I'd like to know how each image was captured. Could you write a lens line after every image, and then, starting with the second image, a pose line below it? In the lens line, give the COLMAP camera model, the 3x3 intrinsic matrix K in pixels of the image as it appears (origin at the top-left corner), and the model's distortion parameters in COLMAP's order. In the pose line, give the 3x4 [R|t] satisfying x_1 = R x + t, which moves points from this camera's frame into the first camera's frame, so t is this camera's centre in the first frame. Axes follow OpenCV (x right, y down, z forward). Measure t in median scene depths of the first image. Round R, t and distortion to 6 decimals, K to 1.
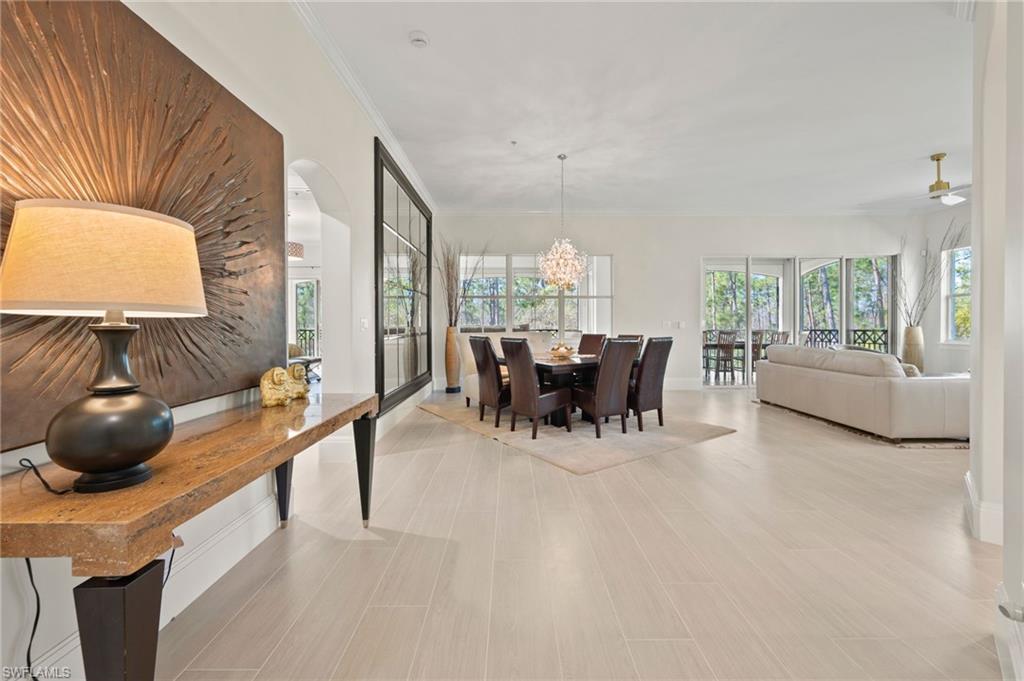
lens RADIAL K [[415.6, 0, 511.3], [0, 415.6, 332.2], [0, 0, 1]] dist [0.001002, 0.000259]
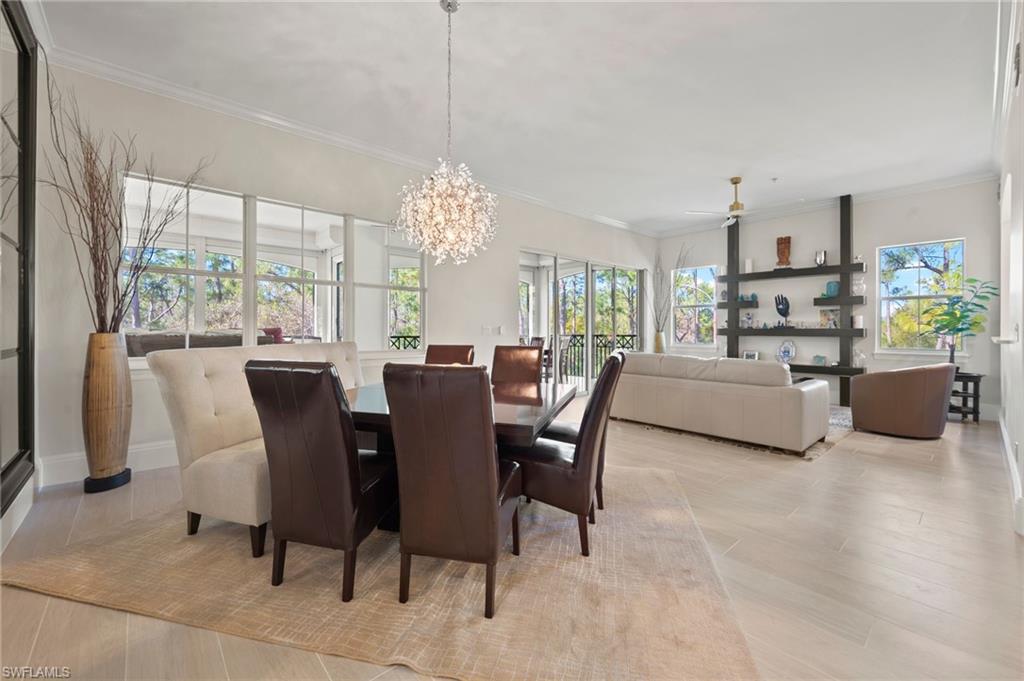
lens RADIAL K [[415.6, 0, 511.3], [0, 415.6, 332.2], [0, 0, 1]] dist [0.001002, 0.000259]
pose [[0.749258, -0.000333, 0.662278, -0.113933], [0.007268, 0.999944, -0.007720, -0.007813], [-0.662238, 0.010598, 0.749219, 0.405182]]
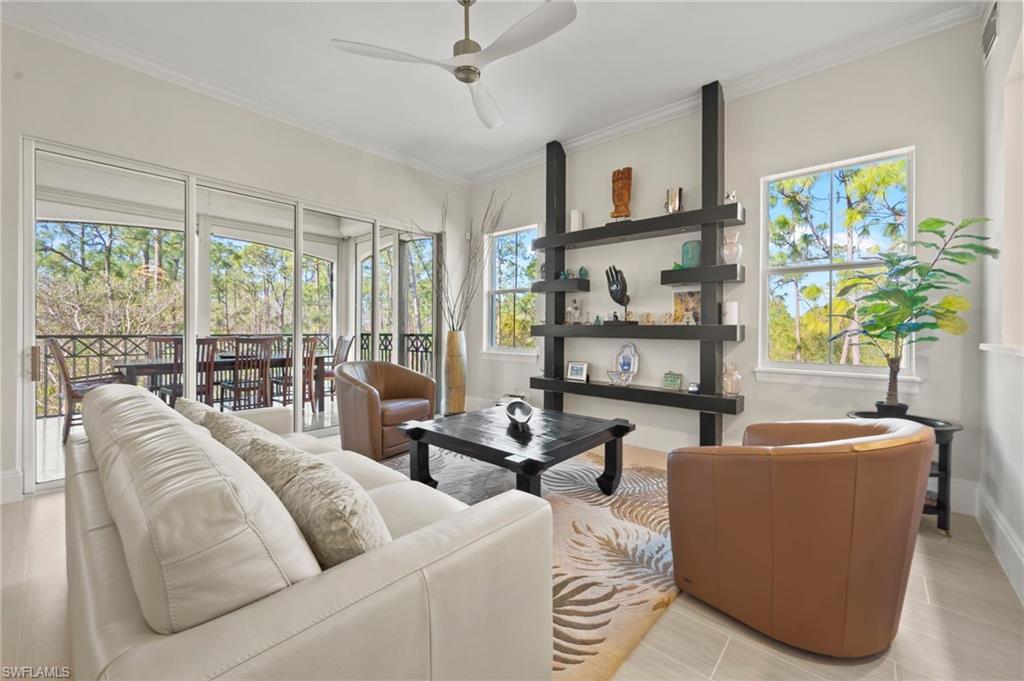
lens RADIAL K [[405.3, 0, 511.9], [0, 405.3, 333.6], [0, 0, 1]] dist [0.000620, 0.000011]
pose [[0.663155, -0.002237, 0.748479, 0.498920], [0.002967, 0.999996, 0.000361, -0.008357], [-0.748476, 0.001982, 0.663159, 0.455762]]
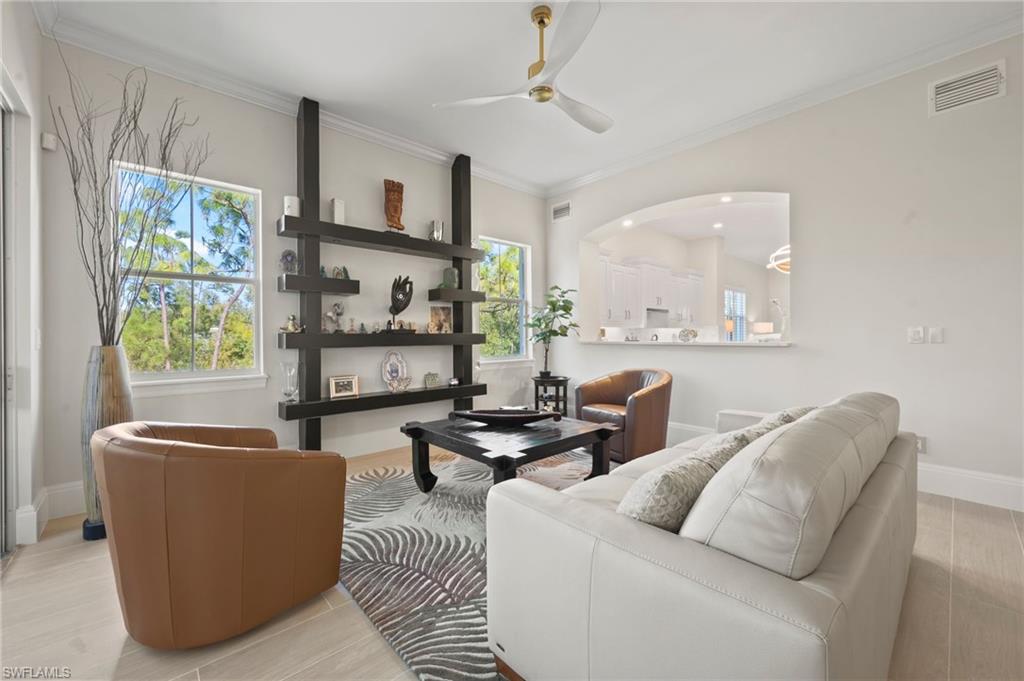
lens RADIAL K [[415.6, 0, 511.3], [0, 415.6, 332.2], [0, 0, 1]] dist [0.001002, 0.000259]
pose [[-0.665238, 0.019383, 0.746380, 0.470685], [0.022786, 0.999724, -0.005653, -0.013946], [-0.746284, 0.013246, -0.665496, 0.983928]]
